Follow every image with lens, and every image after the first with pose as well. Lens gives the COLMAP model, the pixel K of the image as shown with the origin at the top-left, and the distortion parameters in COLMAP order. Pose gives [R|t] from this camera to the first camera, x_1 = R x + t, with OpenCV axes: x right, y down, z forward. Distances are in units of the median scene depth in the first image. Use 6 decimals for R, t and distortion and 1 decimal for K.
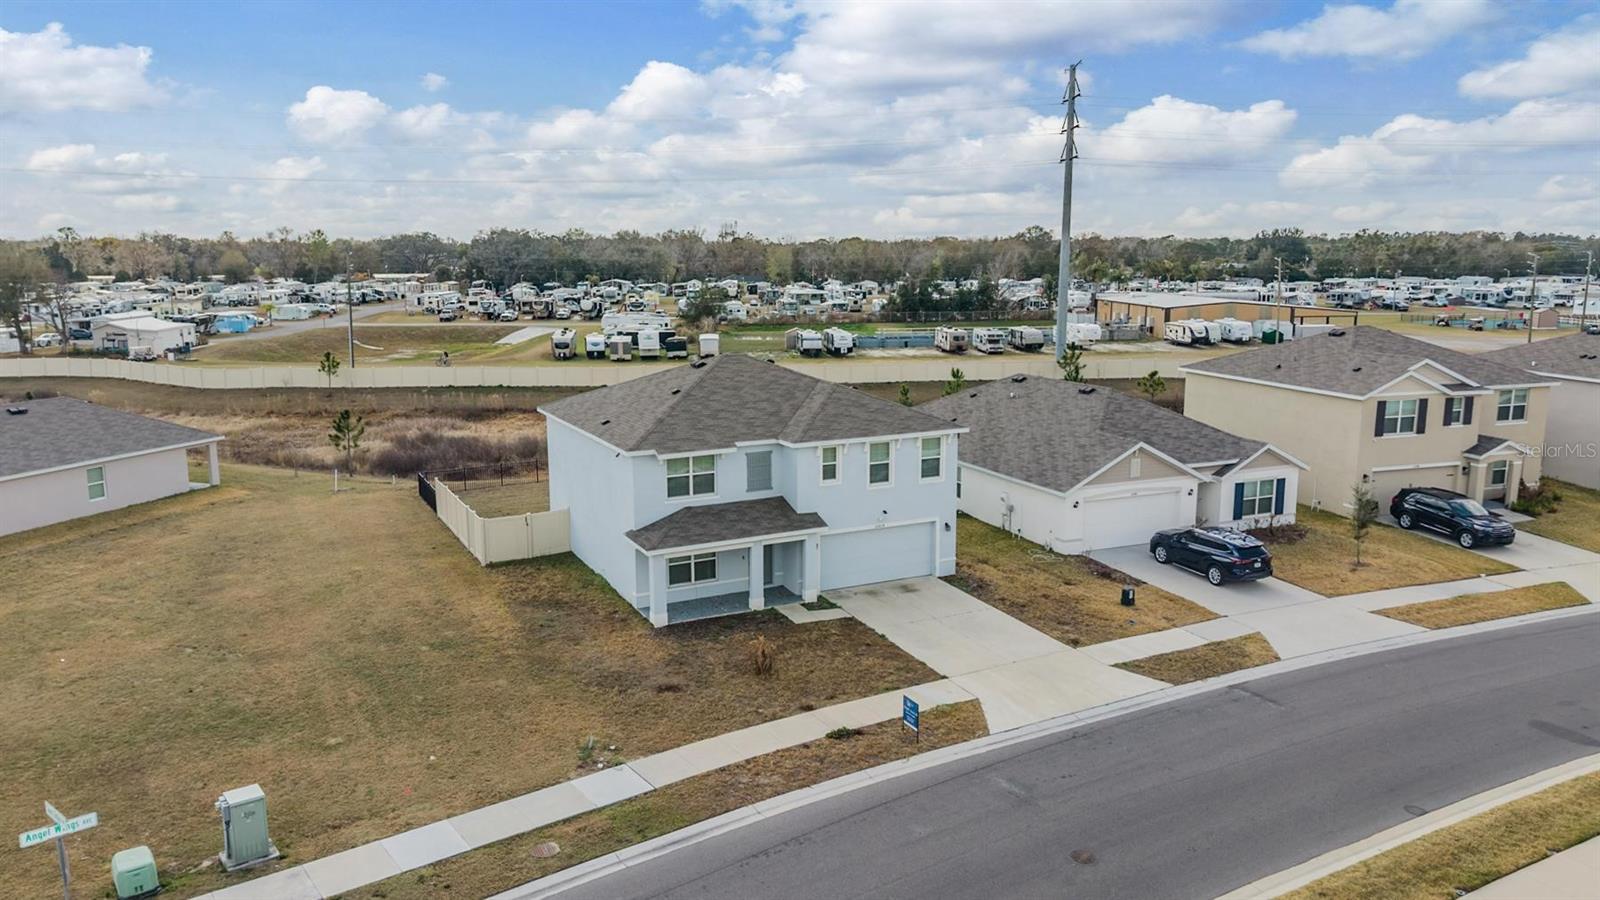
lens RADIAL K [[1113.0, 0, 802.3], [0, 1113.0, 470.8], [0, 0, 1]] dist [0.098176, -0.146799]
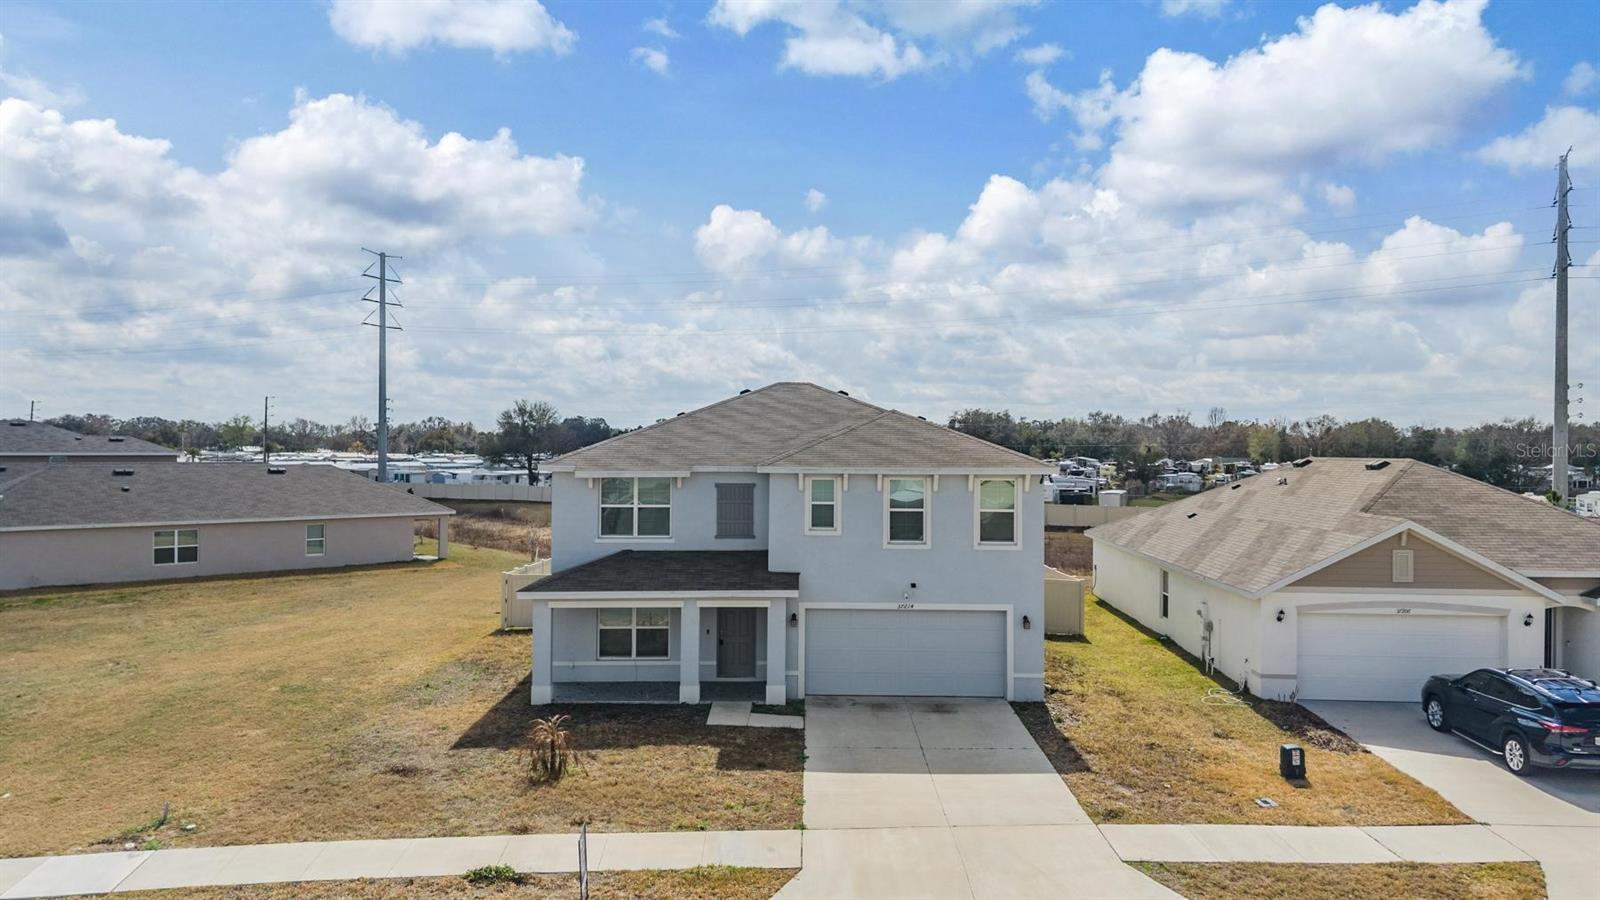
lens RADIAL K [[1072.2, 0, 800.0], [0, 1072.2, 450.0], [0, 0, 1]] dist [0.011940, 0.002206]
pose [[0.894150, 0.010427, -0.447645, 0.300516], [-0.095963, 0.980962, -0.168832, 0.072502], [0.437363, 0.193919, 0.878128, 0.394064]]
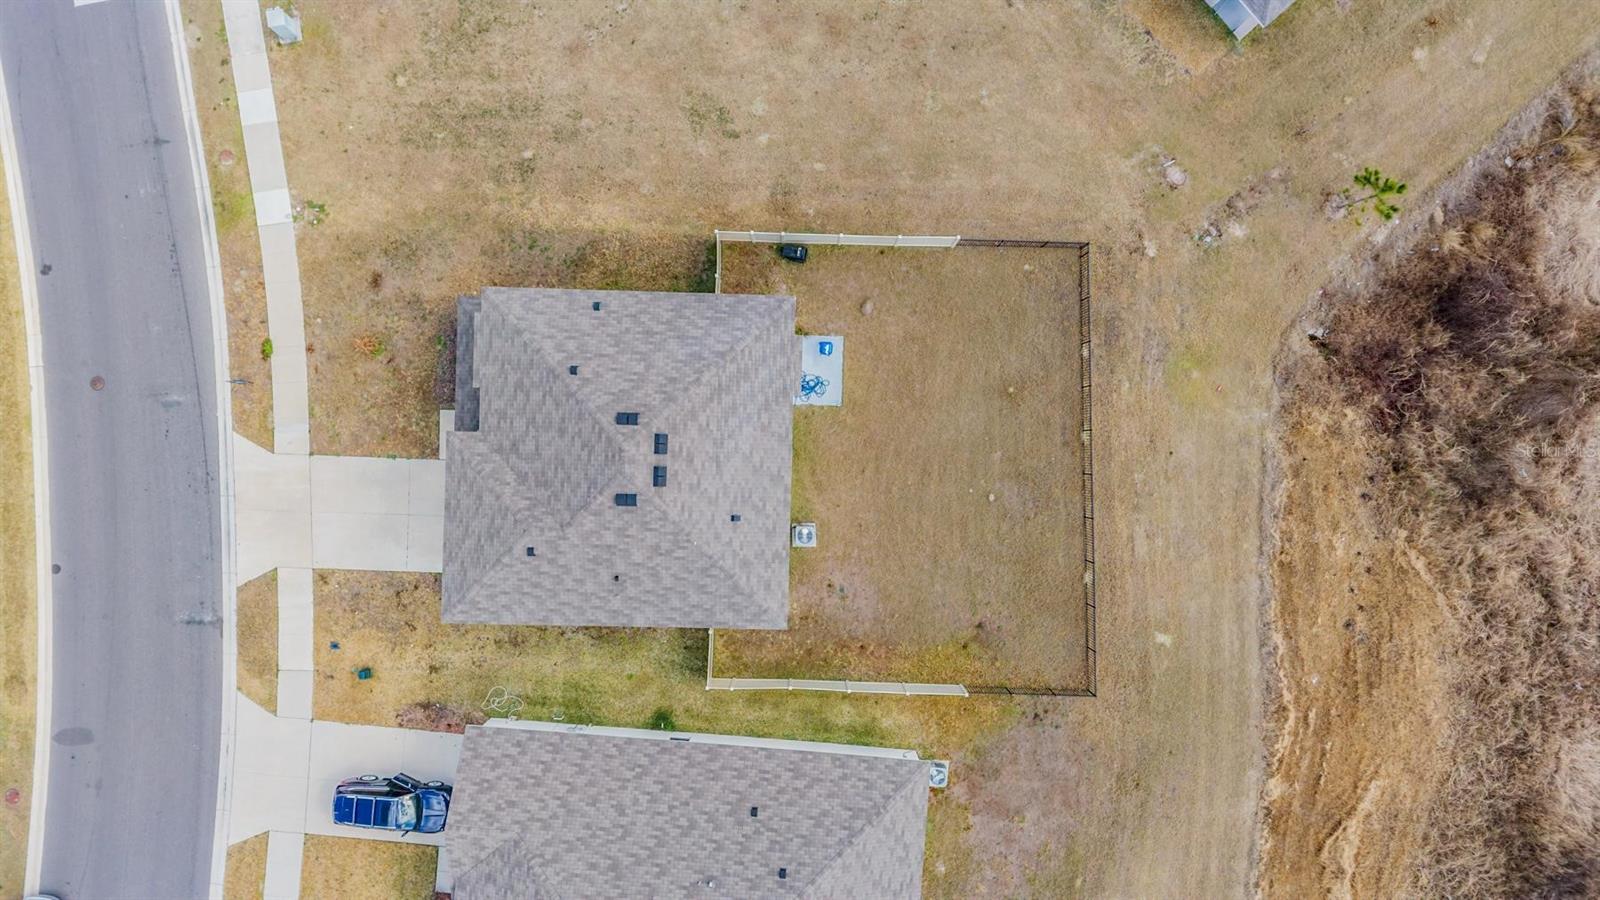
lens RADIAL K [[1109.7, 0, 800.0], [0, 1109.7, 450.0], [0, 0, 1]] dist [0.057181, -0.066988]
pose [[-0.474741, 0.879977, 0.016206, -0.170154], [-0.150449, -0.099281, 0.983620, -1.114254], [0.867172, 0.464526, 0.179524, 1.052602]]
